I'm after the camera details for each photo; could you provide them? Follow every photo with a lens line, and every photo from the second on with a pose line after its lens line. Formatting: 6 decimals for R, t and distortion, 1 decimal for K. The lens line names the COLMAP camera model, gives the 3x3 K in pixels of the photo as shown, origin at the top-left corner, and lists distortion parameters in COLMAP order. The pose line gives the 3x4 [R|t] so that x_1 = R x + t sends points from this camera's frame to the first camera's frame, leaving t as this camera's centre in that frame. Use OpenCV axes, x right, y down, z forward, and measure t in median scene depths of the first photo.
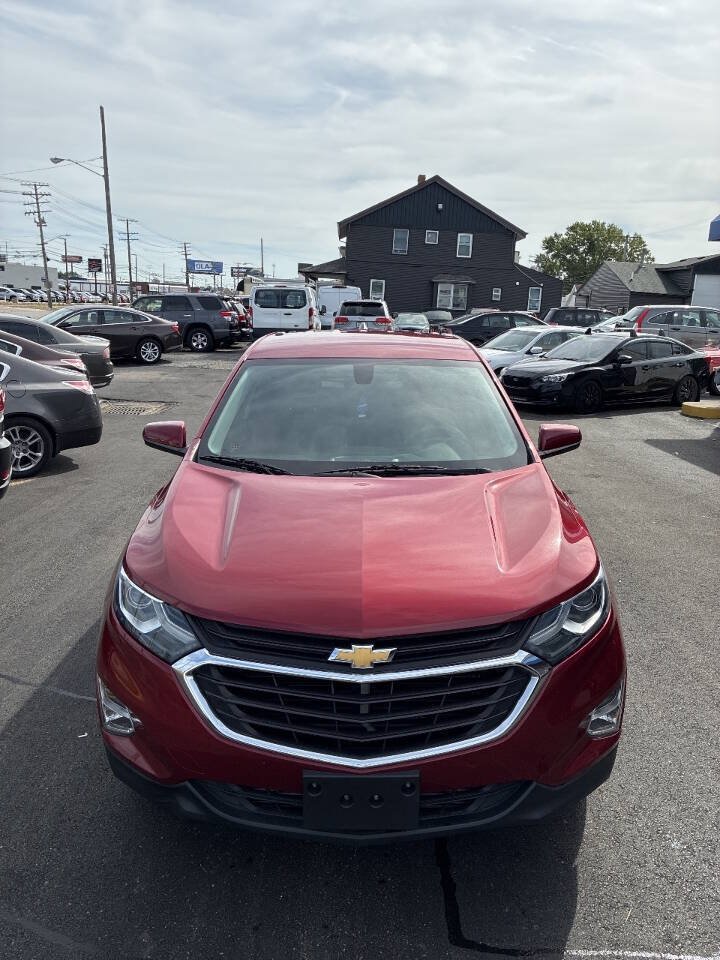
lens RADIAL K [[728.5, 0, 360.0], [0, 728.5, 480.0], [0, 0, 1]] dist [0.014862, -0.003267]
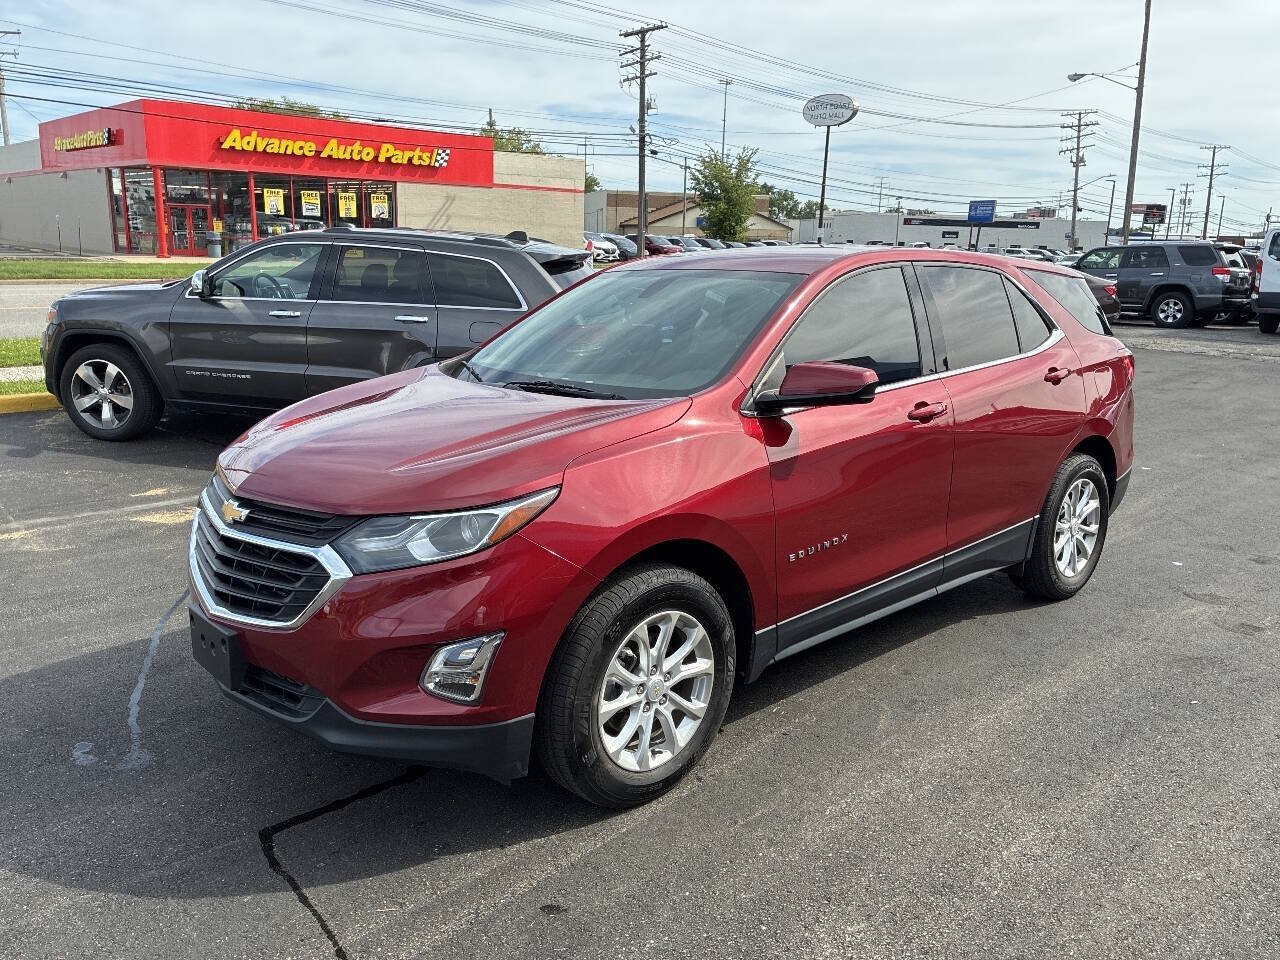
lens RADIAL K [[971.4, 0, 648.5], [0, 971.4, 463.0], [0, 0, 1]] dist [0.014862, -0.003267]
pose [[0.677318, 0.139351, -0.722373, 0.125789], [-0.169608, 0.985024, 0.030989, 0.002569], [0.715873, 0.101531, 0.690809, 0.040577]]
